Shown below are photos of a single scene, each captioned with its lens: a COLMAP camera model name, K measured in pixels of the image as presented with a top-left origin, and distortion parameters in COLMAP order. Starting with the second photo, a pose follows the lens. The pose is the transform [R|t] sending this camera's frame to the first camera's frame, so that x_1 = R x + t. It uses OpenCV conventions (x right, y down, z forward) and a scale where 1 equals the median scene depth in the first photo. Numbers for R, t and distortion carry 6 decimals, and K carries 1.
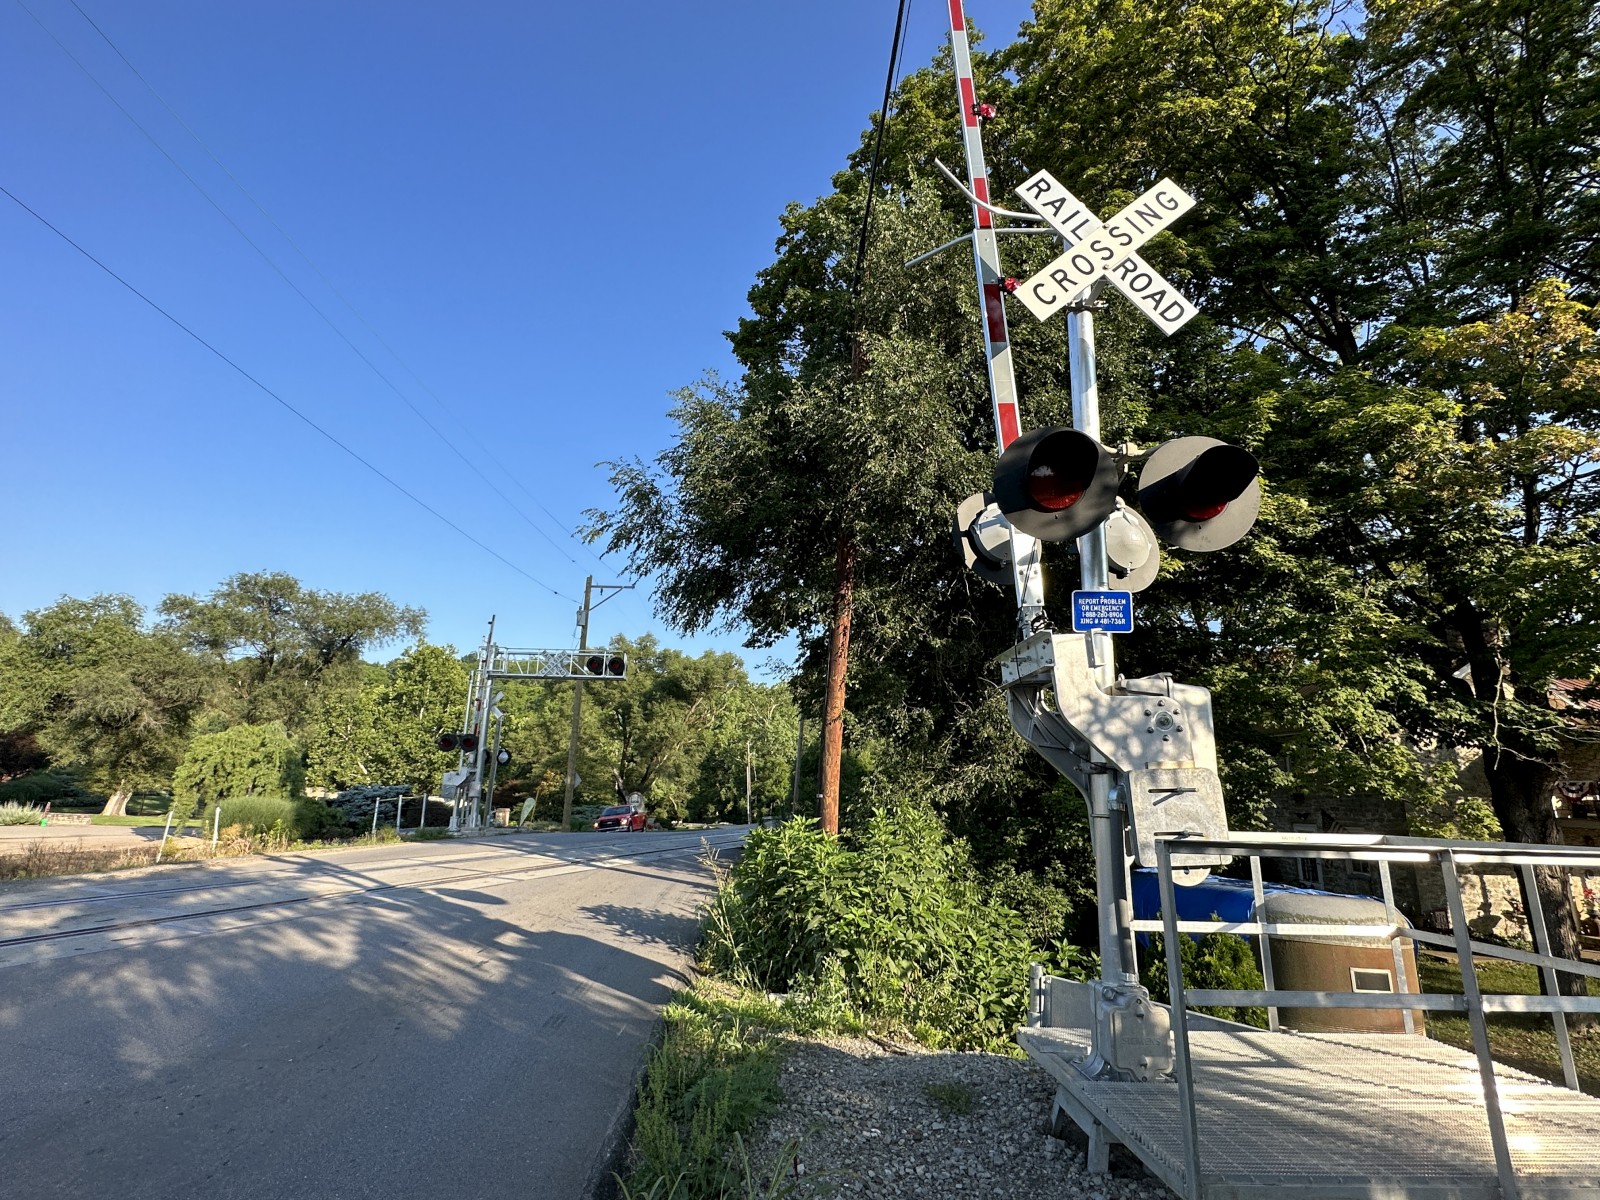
lens RADIAL K [[765.1, 0, 801.0], [0, 765.1, 601.6], [0, 0, 1]] dist [-0.002330, 0.001000]
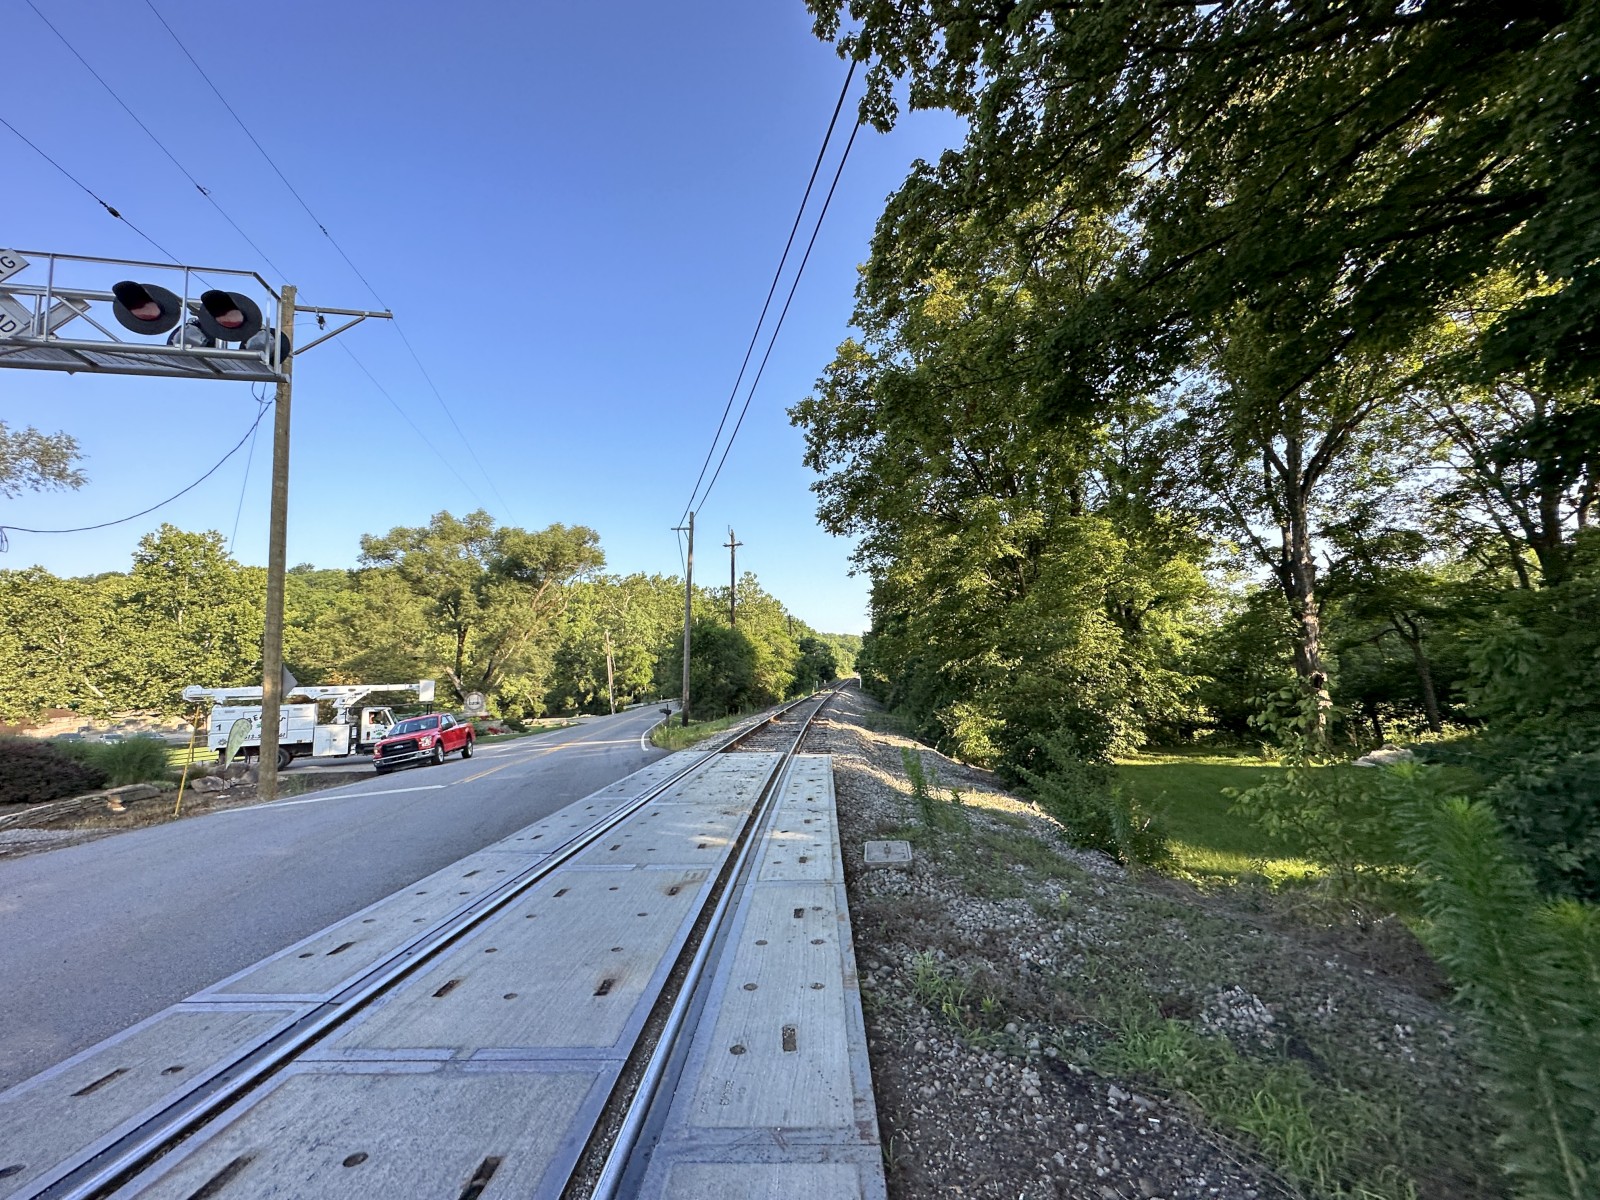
lens RADIAL K [[644.2, 0, 799.6], [0, 644.2, 602.8], [0, 0, 1]] dist [-0.001665, 0.000237]
pose [[0.971175, -0.048448, 0.233394, -0.069971], [0.016618, 0.990506, 0.136460, 0.143517], [-0.237790, -0.128648, 0.962759, 0.577270]]
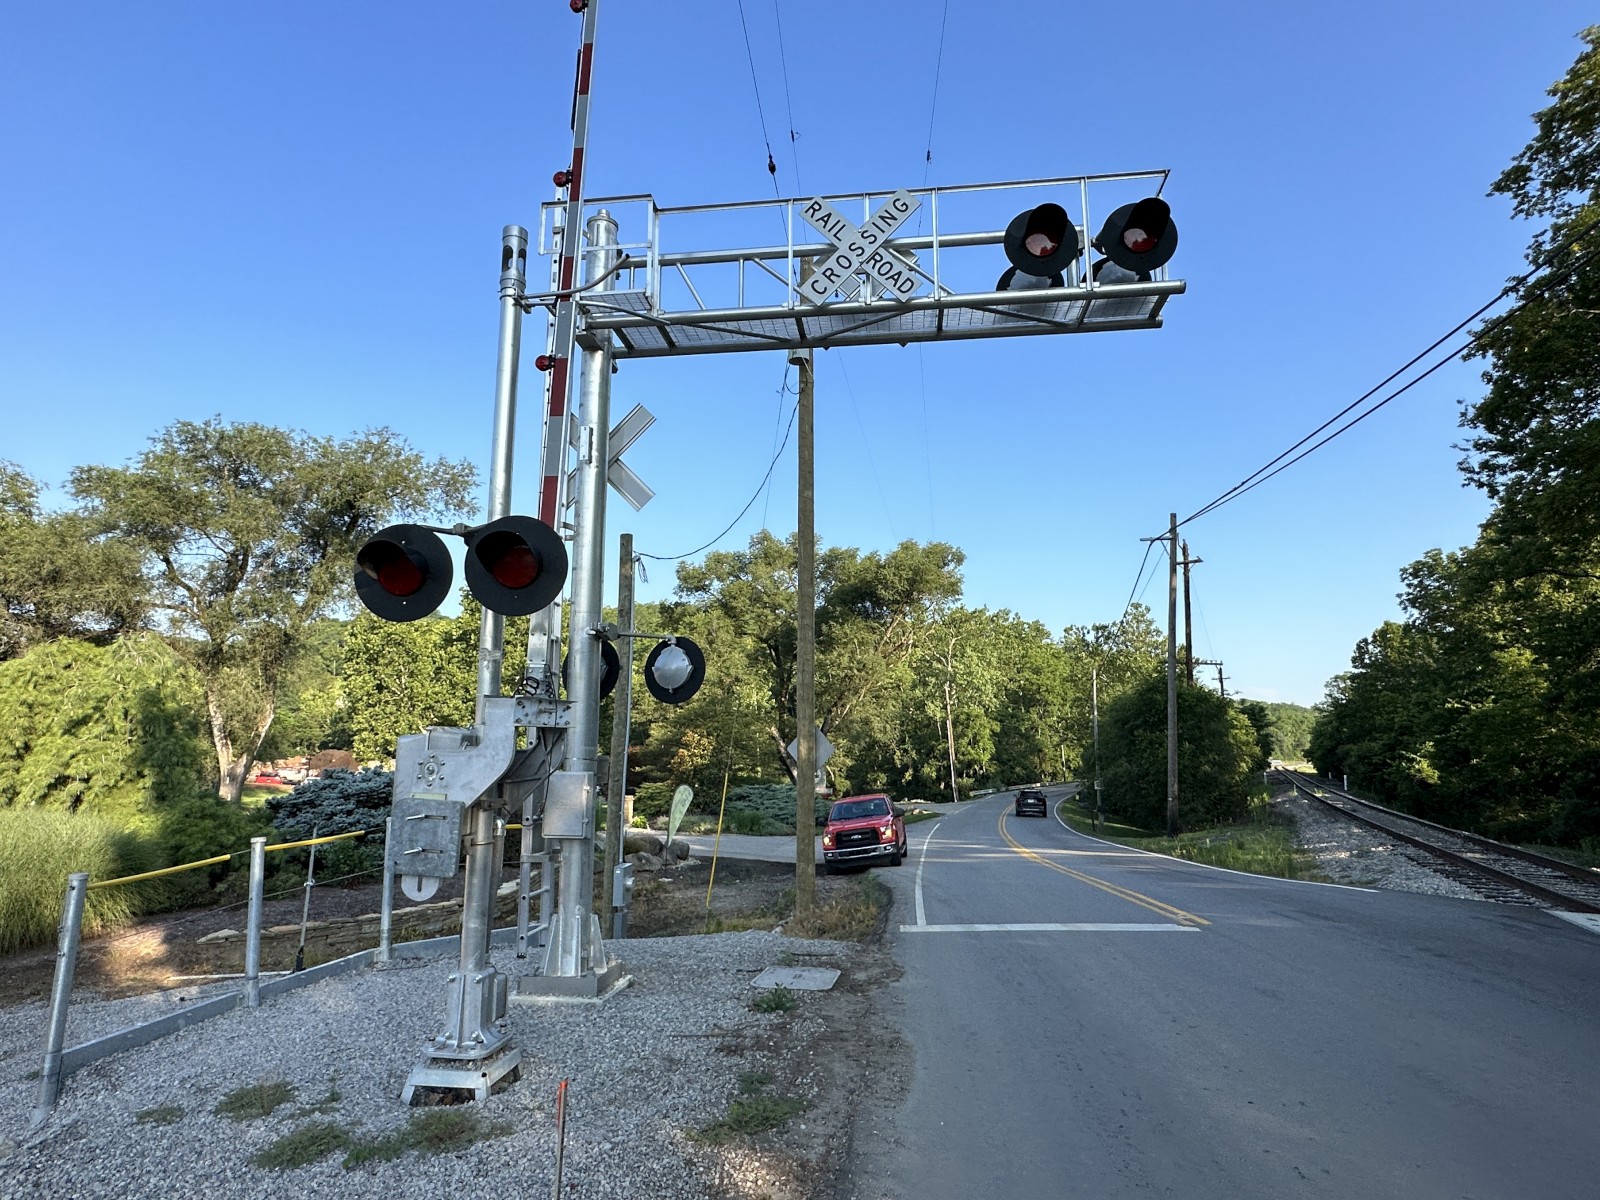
lens RADIAL K [[890.1, 0, 793.1], [0, 890.1, 600.0], [0, 0, 1]] dist [-0.002141, -0.000161]
pose [[0.987559, -0.045215, -0.150607, -0.261685], [0.056146, 0.996026, 0.069136, 0.140453], [0.146883, -0.076732, 0.986173, 0.620436]]
